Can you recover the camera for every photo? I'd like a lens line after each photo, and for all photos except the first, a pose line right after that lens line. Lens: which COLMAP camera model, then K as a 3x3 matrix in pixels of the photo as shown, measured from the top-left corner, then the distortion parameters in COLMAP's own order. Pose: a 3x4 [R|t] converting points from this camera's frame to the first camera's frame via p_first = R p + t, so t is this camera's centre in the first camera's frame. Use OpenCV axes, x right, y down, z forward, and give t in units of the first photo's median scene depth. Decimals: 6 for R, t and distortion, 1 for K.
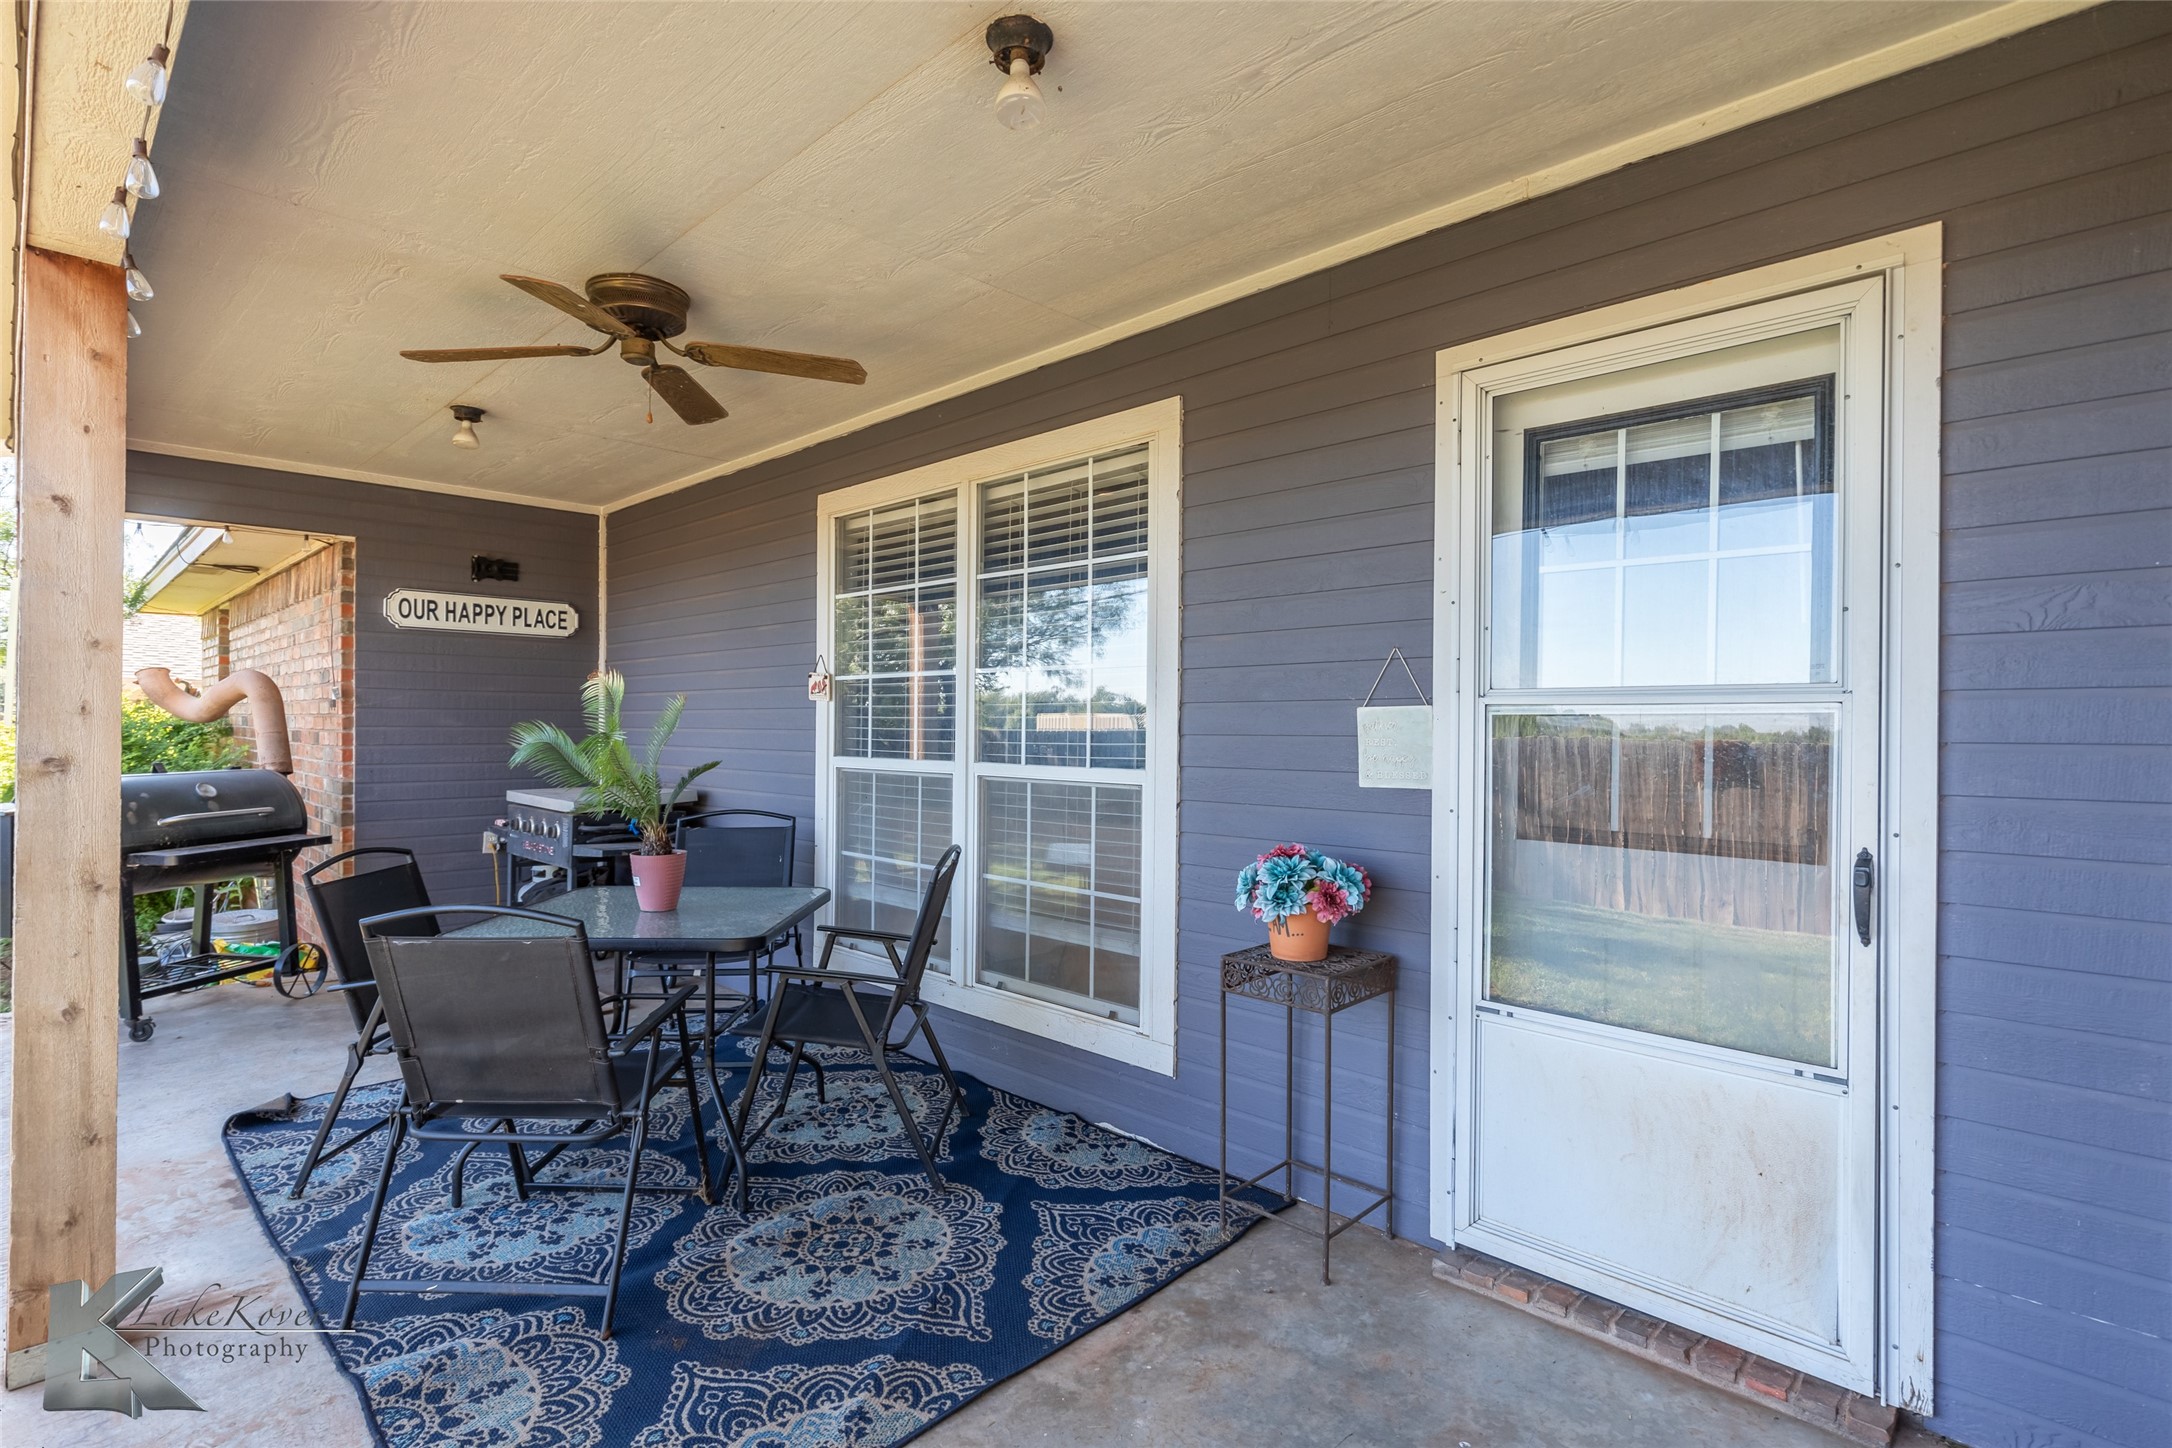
lens RADIAL K [[1069.5, 0, 1084.6], [0, 1069.5, 725.4], [0, 0, 1]] dist [-0.002665, 0.000287]
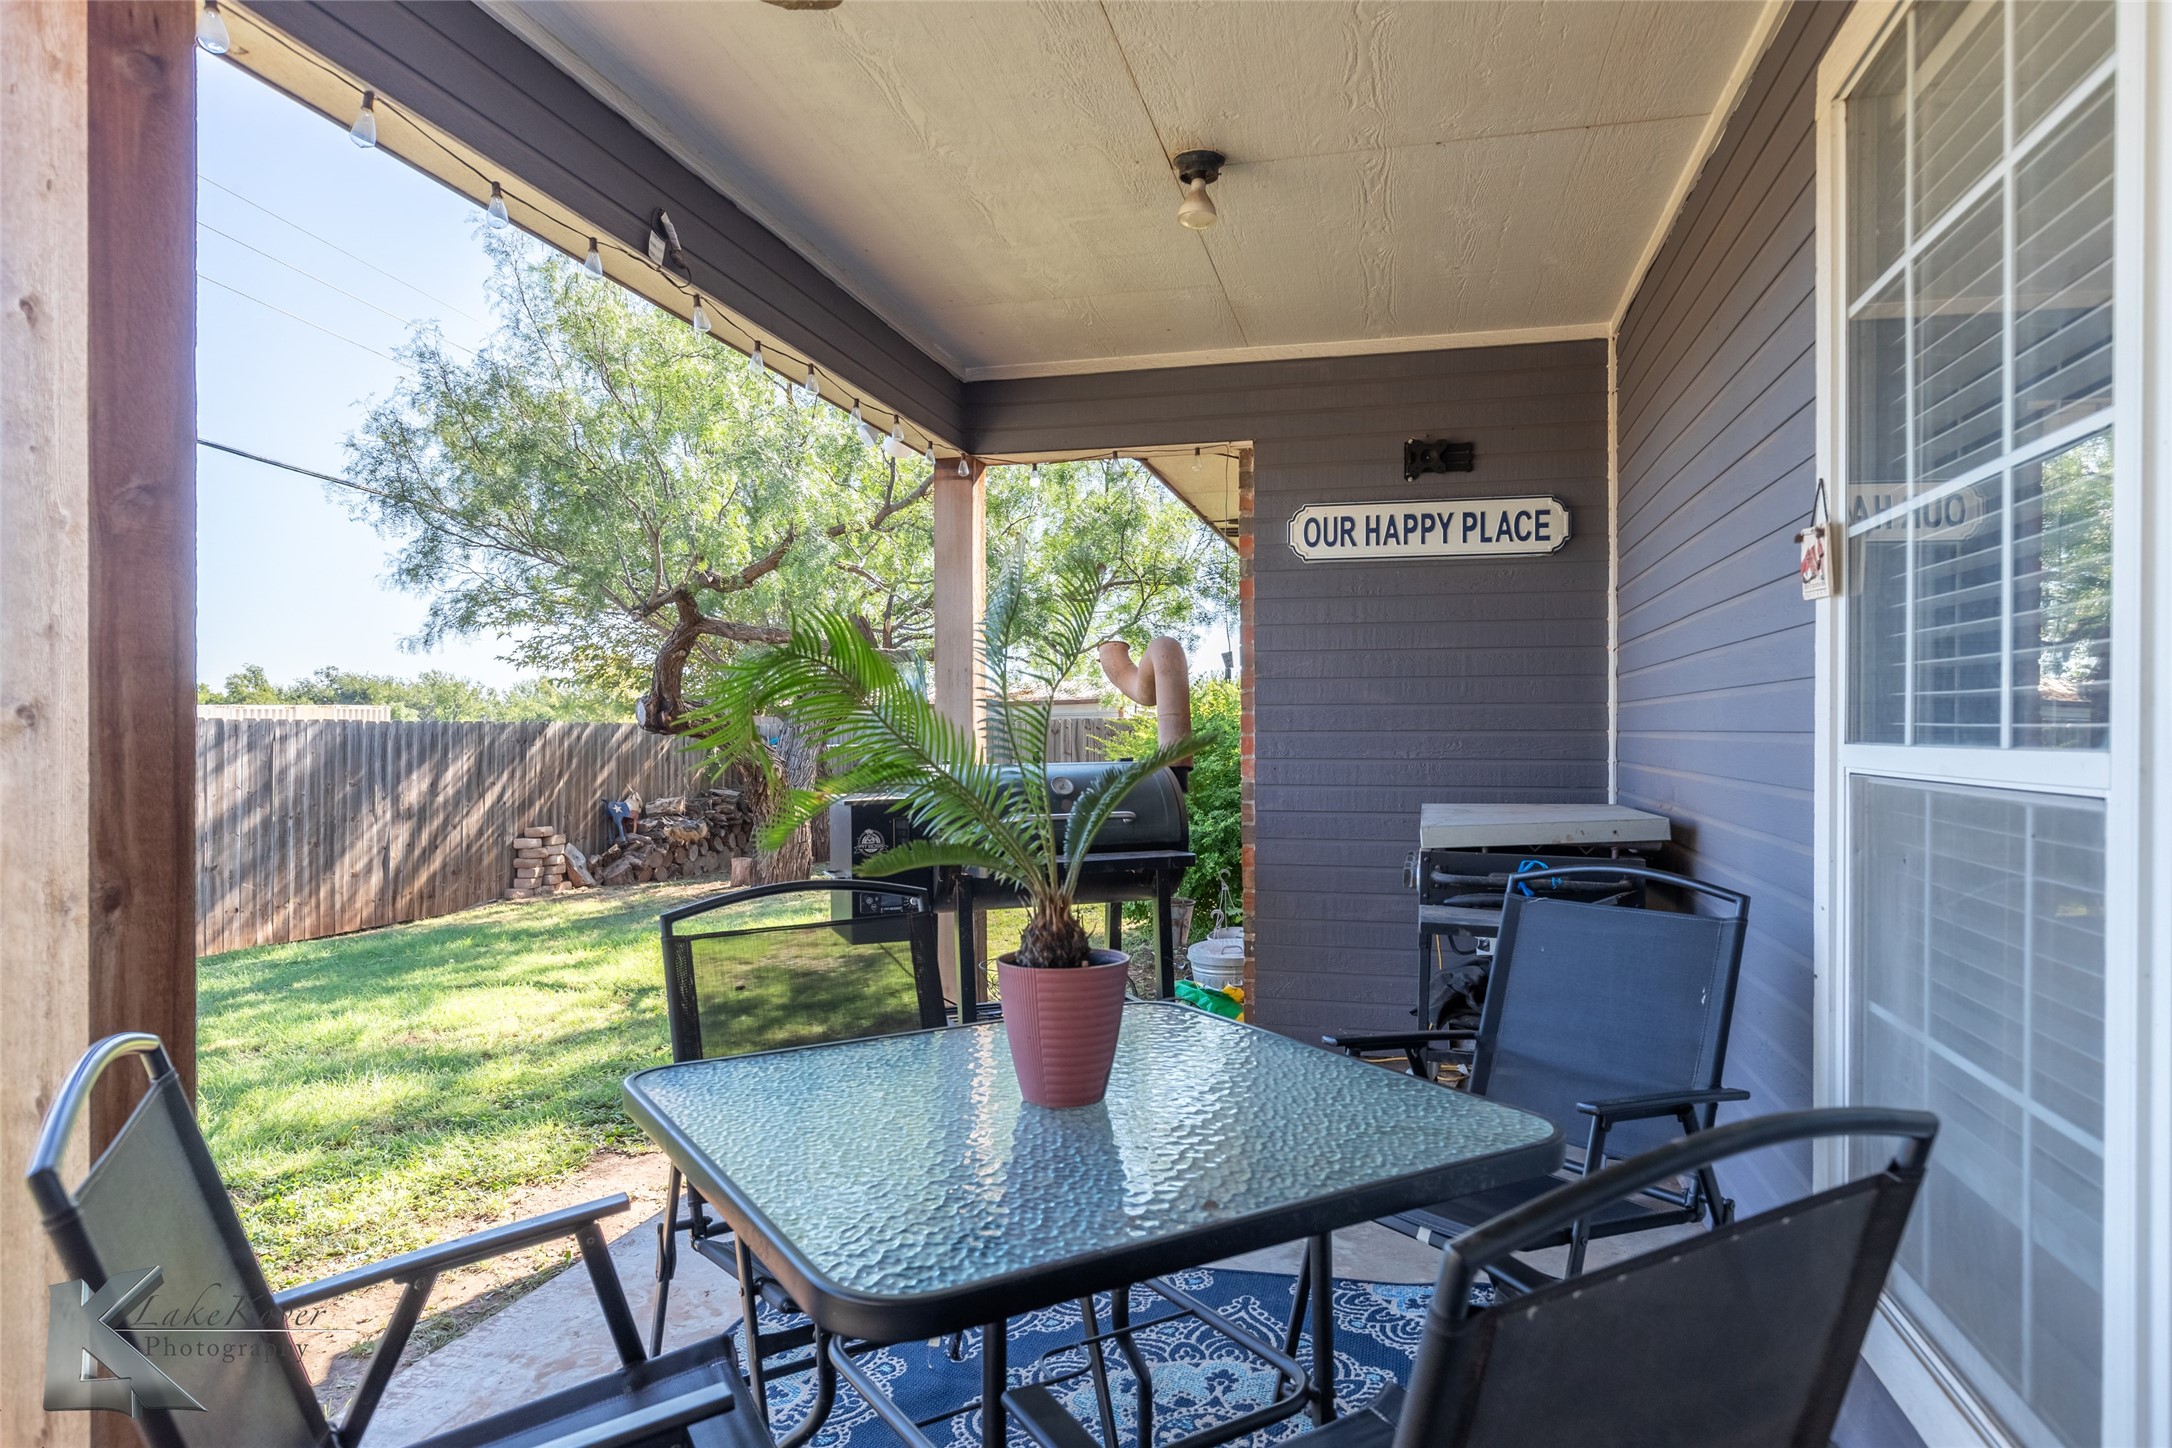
lens RADIAL K [[1325.9, 0, 1083.8], [0, 1325.9, 737.8], [0, 0, 1]] dist [-0.003287, -0.001630]
pose [[0.510774, -0.000818, -0.859715, 0.020867], [0.004325, 0.999989, 0.001618, 0.019805], [0.859704, -0.004545, 0.510772, 0.427407]]
